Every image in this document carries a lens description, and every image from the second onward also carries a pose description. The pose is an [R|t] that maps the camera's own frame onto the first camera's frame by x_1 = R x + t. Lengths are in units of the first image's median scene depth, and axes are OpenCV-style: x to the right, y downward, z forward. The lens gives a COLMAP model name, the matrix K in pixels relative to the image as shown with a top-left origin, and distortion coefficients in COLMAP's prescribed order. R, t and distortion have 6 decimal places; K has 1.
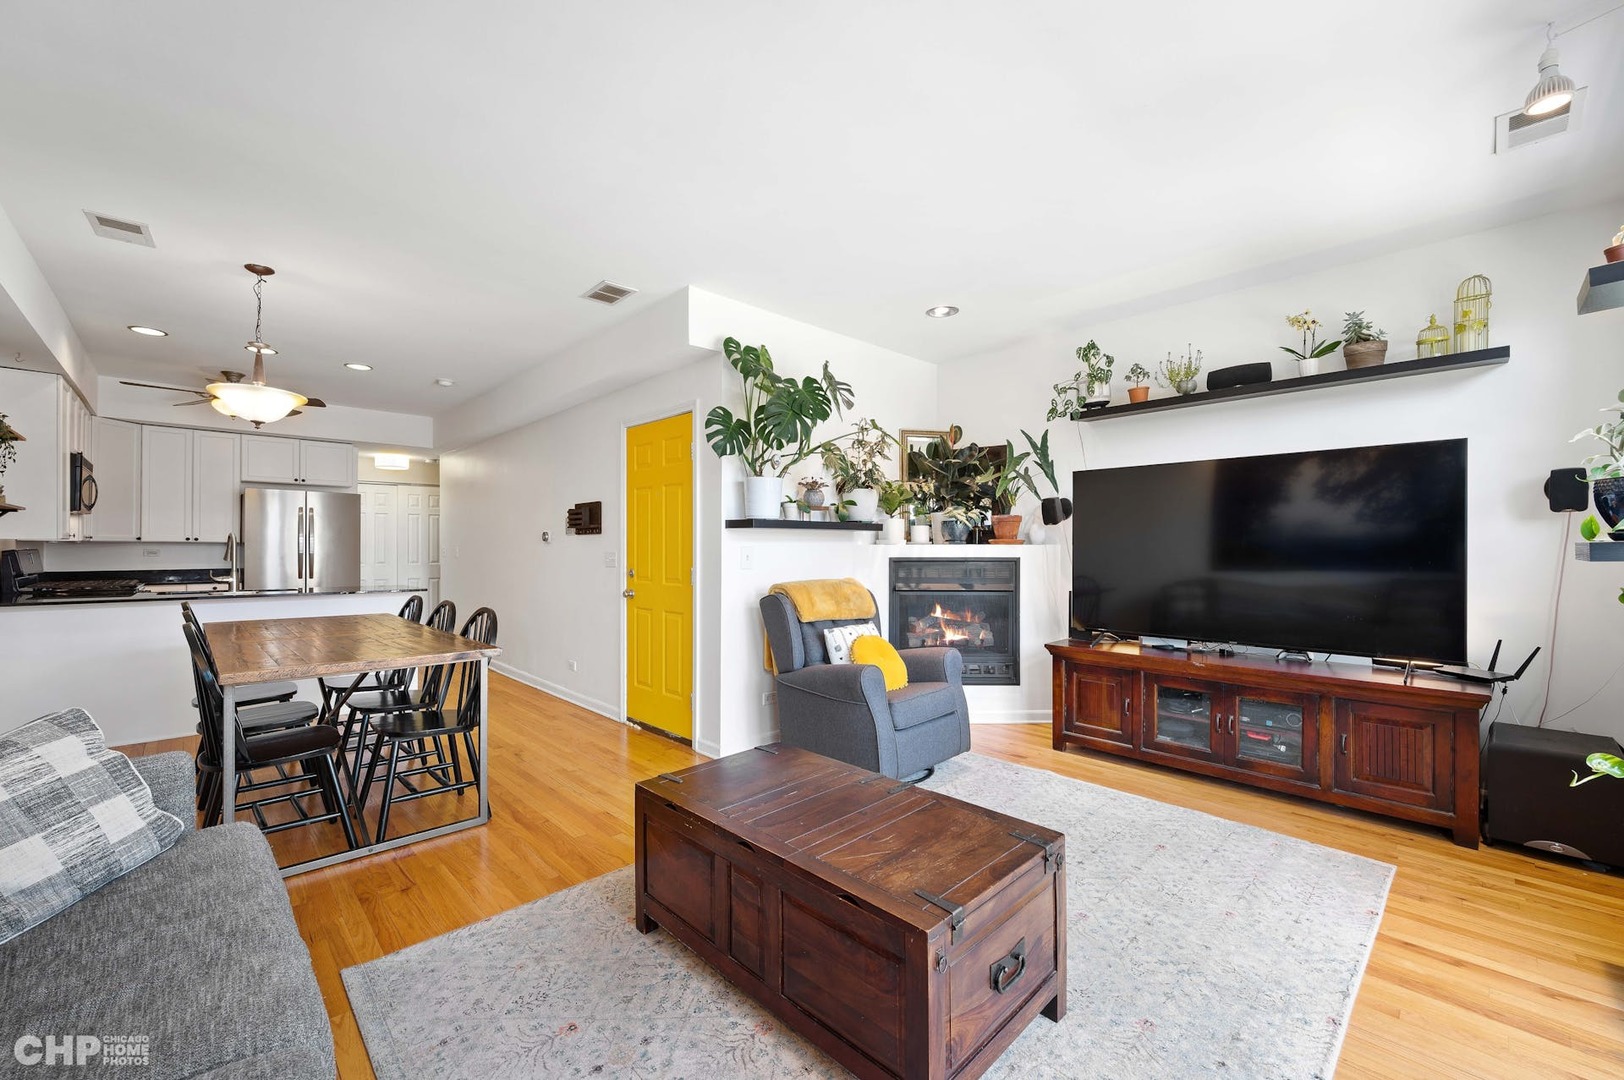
lens RADIAL K [[644.5, 0, 824.3], [0, 644.5, 543.8], [0, 0, 1]] dist [-0.008419, 0.001709]
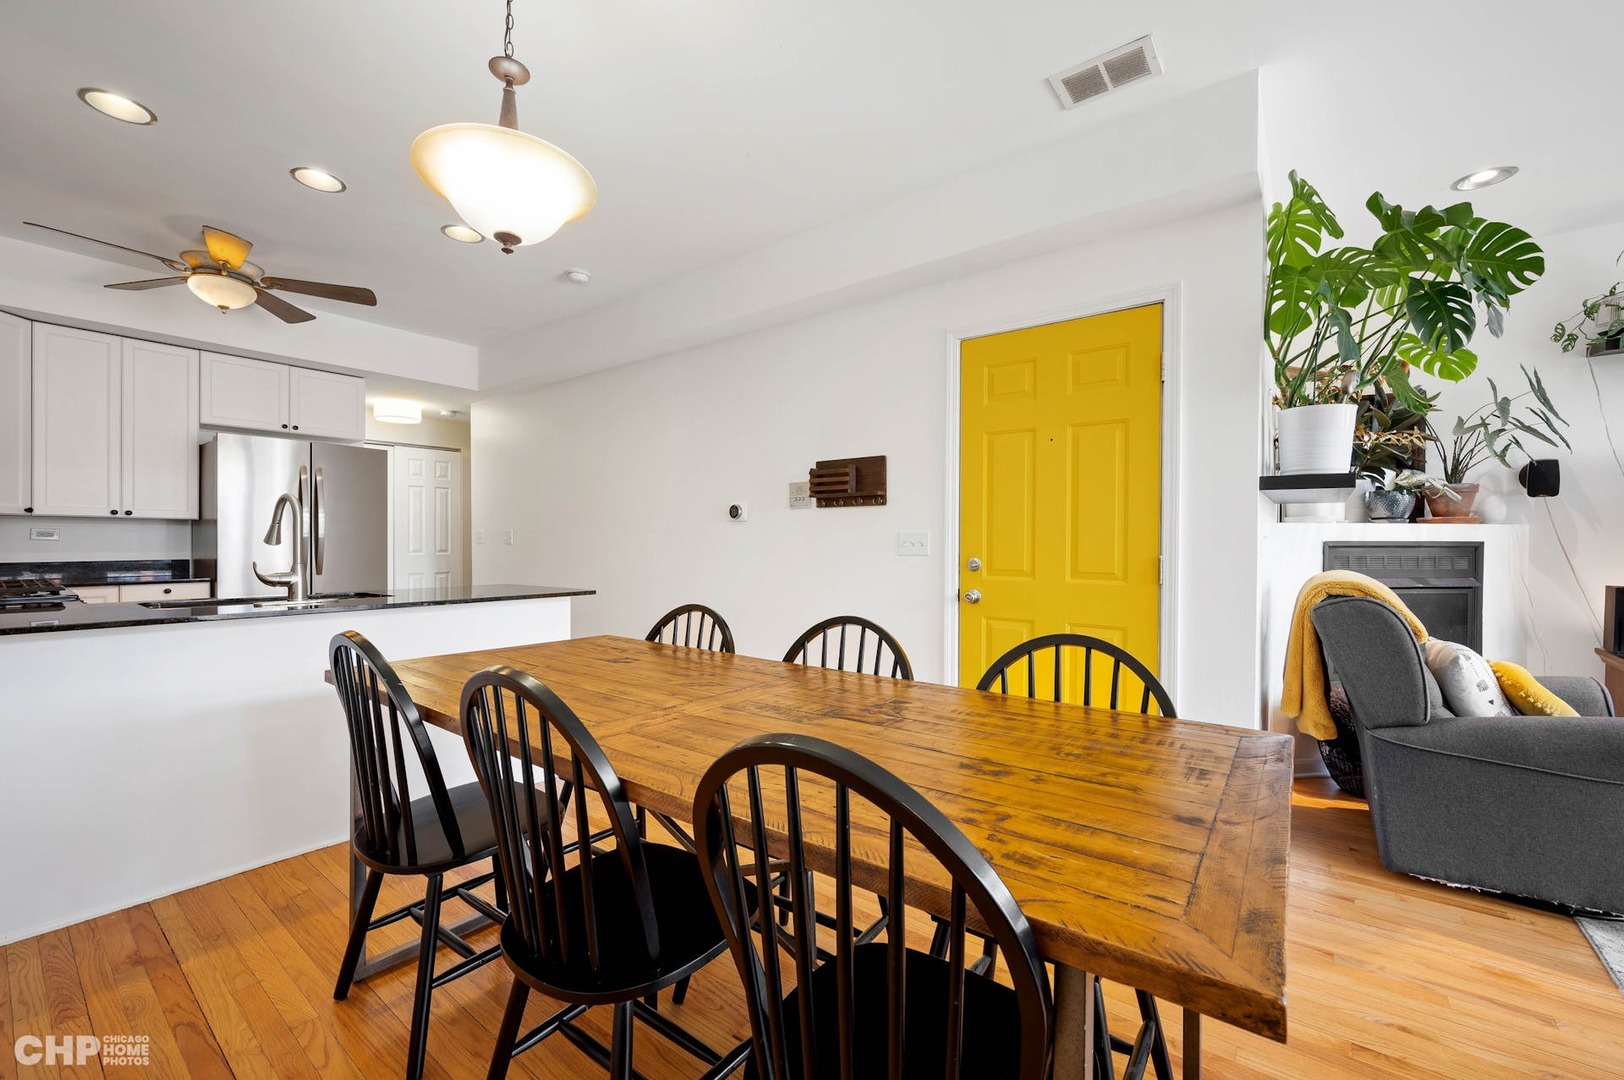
lens RADIAL K [[644.5, 0, 822.1], [0, 644.5, 545.2], [0, 0, 1]] dist [-0.008419, 0.001709]
pose [[0.989646, 0.001683, 0.143519, -0.513112], [-0.003854, 0.999882, 0.014848, 0.016244], [-0.143478, -0.015247, 0.989536, 0.361379]]
